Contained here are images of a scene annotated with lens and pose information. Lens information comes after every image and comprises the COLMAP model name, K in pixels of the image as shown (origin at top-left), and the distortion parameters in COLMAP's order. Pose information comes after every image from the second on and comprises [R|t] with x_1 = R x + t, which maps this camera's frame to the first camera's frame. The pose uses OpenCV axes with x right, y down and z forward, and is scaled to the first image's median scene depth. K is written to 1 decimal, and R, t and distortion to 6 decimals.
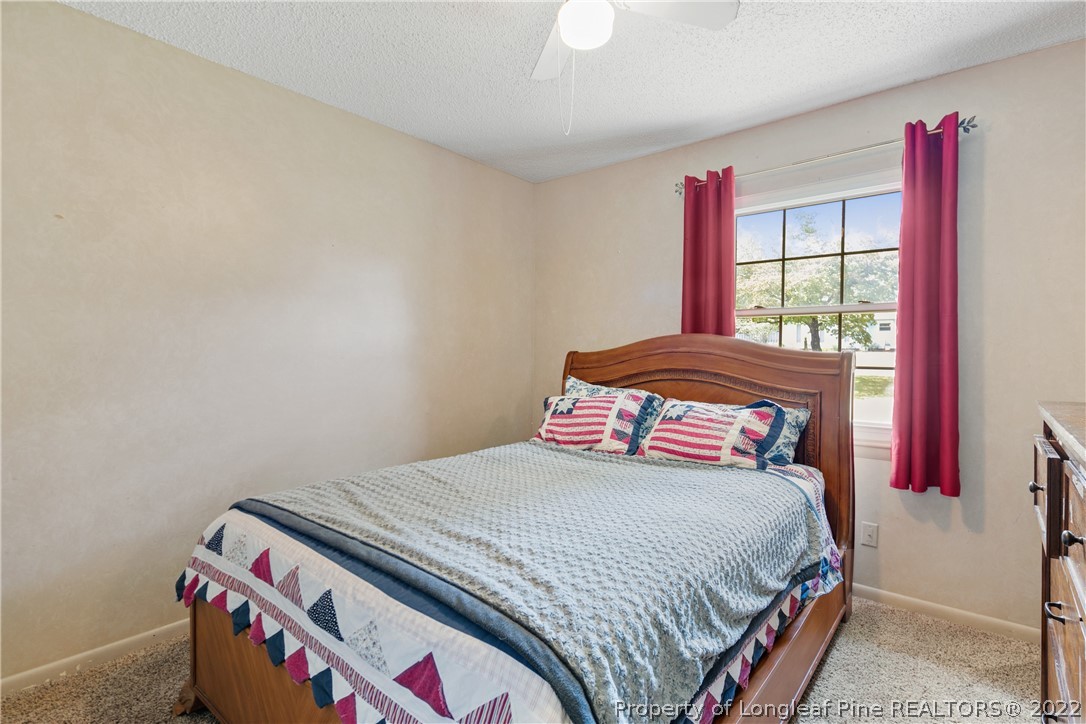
lens RADIAL K [[539.9, 0, 546.6], [0, 539.9, 336.5], [0, 0, 1]] dist [0.001444, -0.000889]
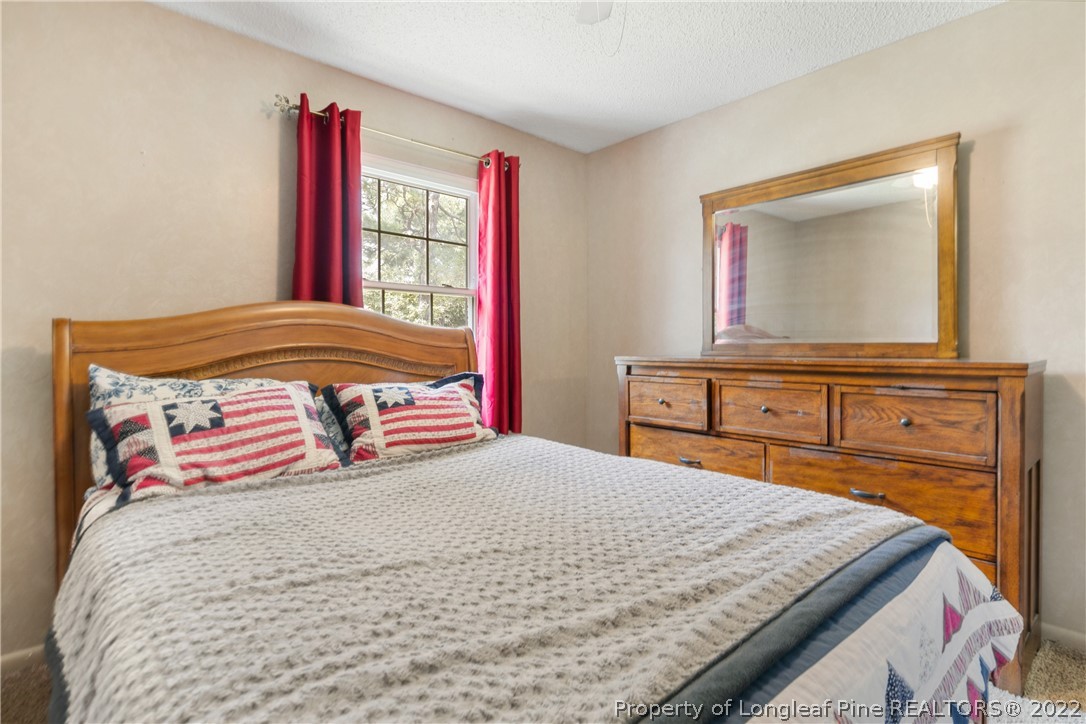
lens RADIAL K [[539.9, 0, 546.6], [0, 539.9, 336.5], [0, 0, 1]] dist [0.001444, -0.000889]
pose [[0.109091, 0.016260, 0.993899, -0.492923], [-0.024774, 0.999600, -0.013634, 0.049239], [-0.993723, -0.023136, 0.109450, 0.615062]]
